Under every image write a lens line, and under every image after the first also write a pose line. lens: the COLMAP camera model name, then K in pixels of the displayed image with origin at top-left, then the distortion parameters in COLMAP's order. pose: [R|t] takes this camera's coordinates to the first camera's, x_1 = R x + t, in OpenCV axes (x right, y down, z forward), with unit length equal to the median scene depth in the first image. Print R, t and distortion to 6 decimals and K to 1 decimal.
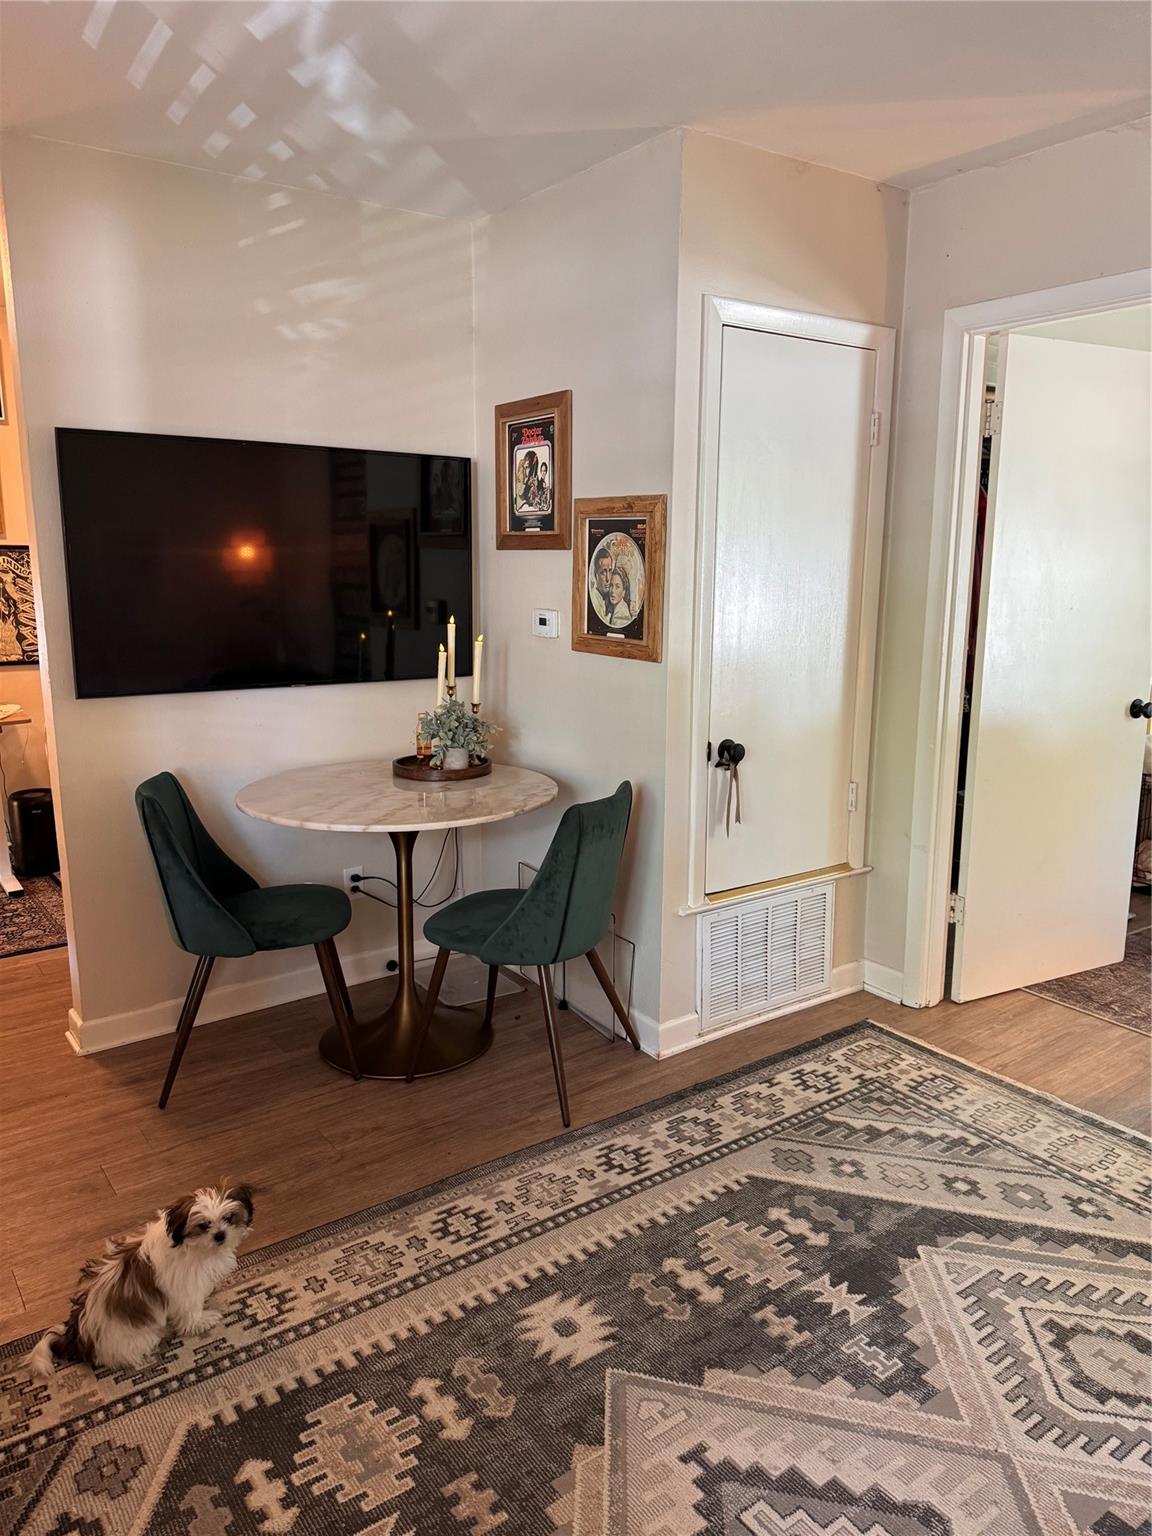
lens RADIAL K [[1093.2, 0, 576.0], [0, 1093.2, 768.0], [0, 0, 1]] dist [0.009070, -0.007076]
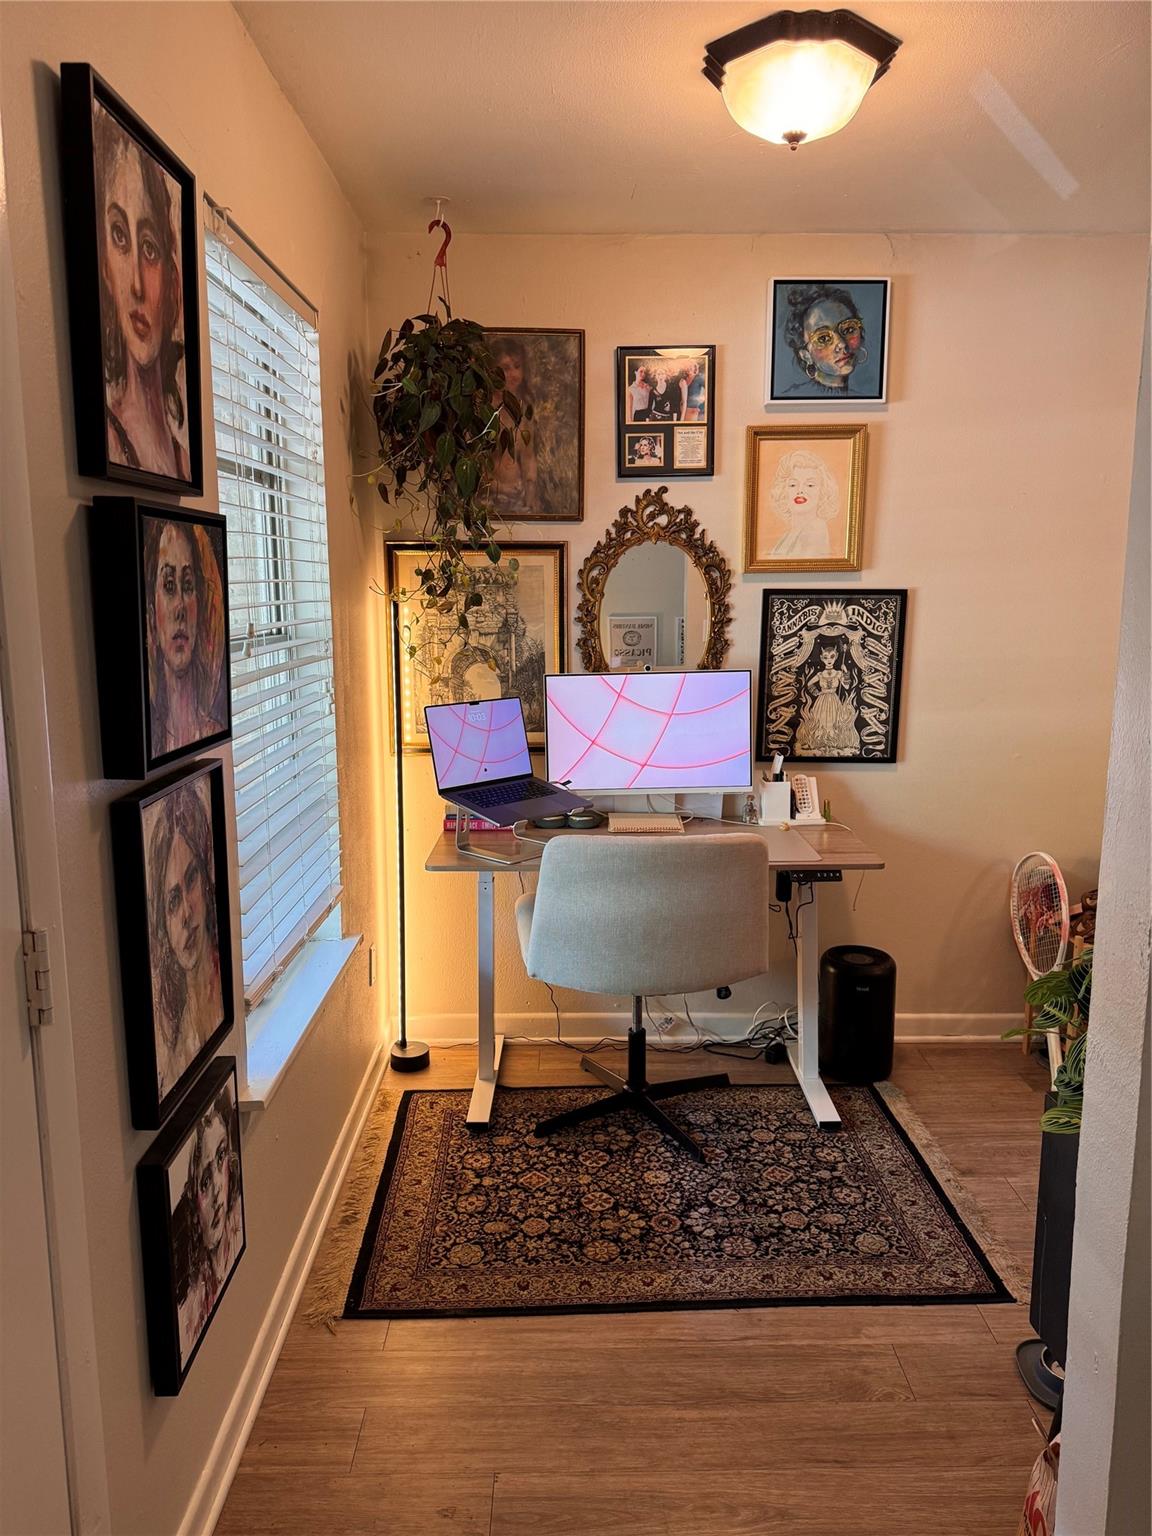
lens RADIAL K [[1093.2, 0, 576.0], [0, 1093.2, 768.0], [0, 0, 1]] dist [0.009070, -0.007076]
pose [[0.815162, 0.088183, -0.572481, -0.261869], [-0.105115, 0.994454, 0.003507, -0.075972], [0.569615, 0.057318, 0.819911, 0.345644]]
